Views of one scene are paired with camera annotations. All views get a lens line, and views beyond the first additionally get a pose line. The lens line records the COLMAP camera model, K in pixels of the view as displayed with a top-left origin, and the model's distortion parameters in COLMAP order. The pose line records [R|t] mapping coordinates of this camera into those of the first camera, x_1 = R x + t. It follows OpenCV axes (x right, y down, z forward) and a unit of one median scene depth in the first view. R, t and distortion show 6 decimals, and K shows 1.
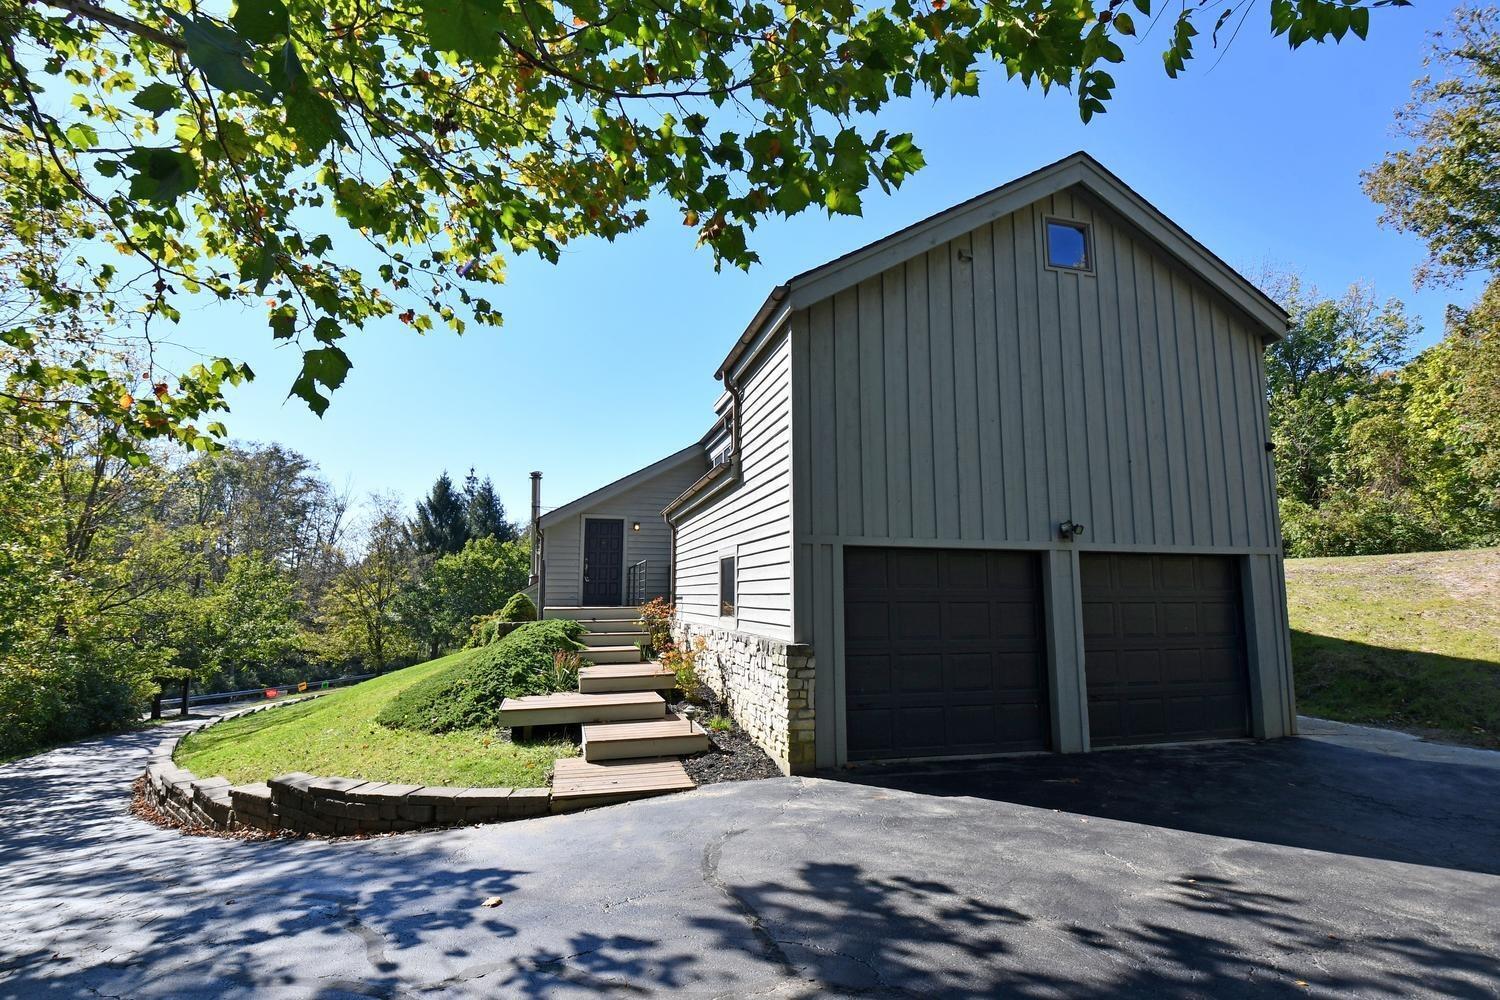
lens RADIAL K [[707.5, 0, 752.0], [0, 707.5, 501.5], [0, 0, 1]] dist [0.000131, -0.000002]
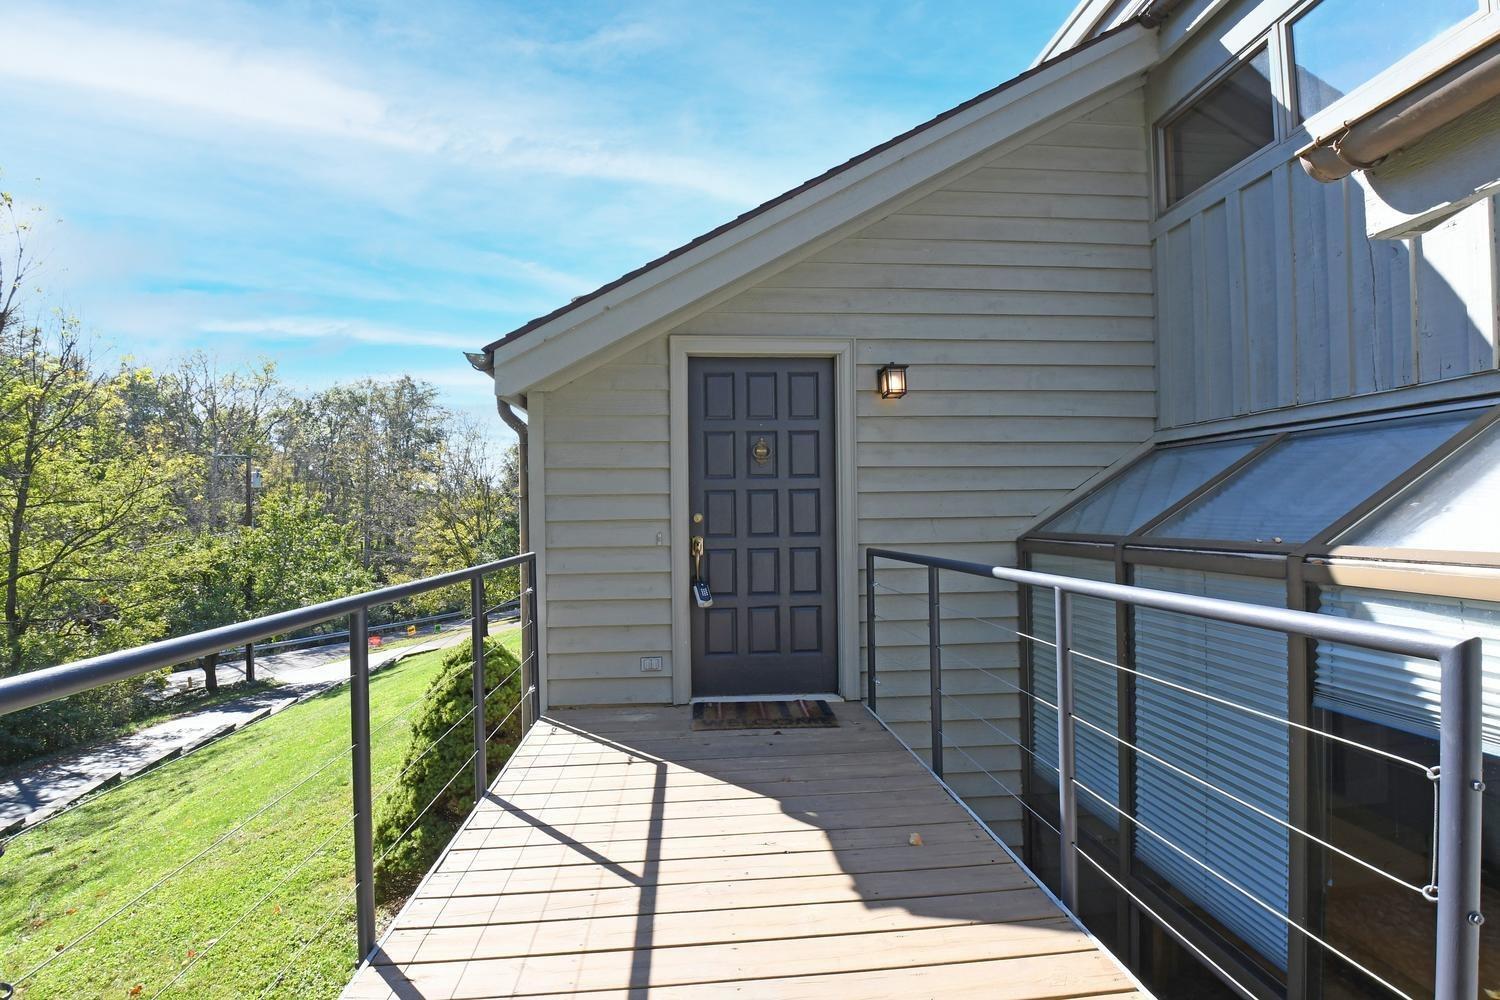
lens RADIAL K [[665.3, 0, 749.5], [0, 665.3, 502.0], [0, 0, 1]] dist [-0.032594, -0.001191]
pose [[0.983249, -0.012296, -0.181853, -0.065664], [0.033681, 0.992797, 0.114977, 0.018890], [0.179130, -0.119176, 0.976581, 0.294128]]
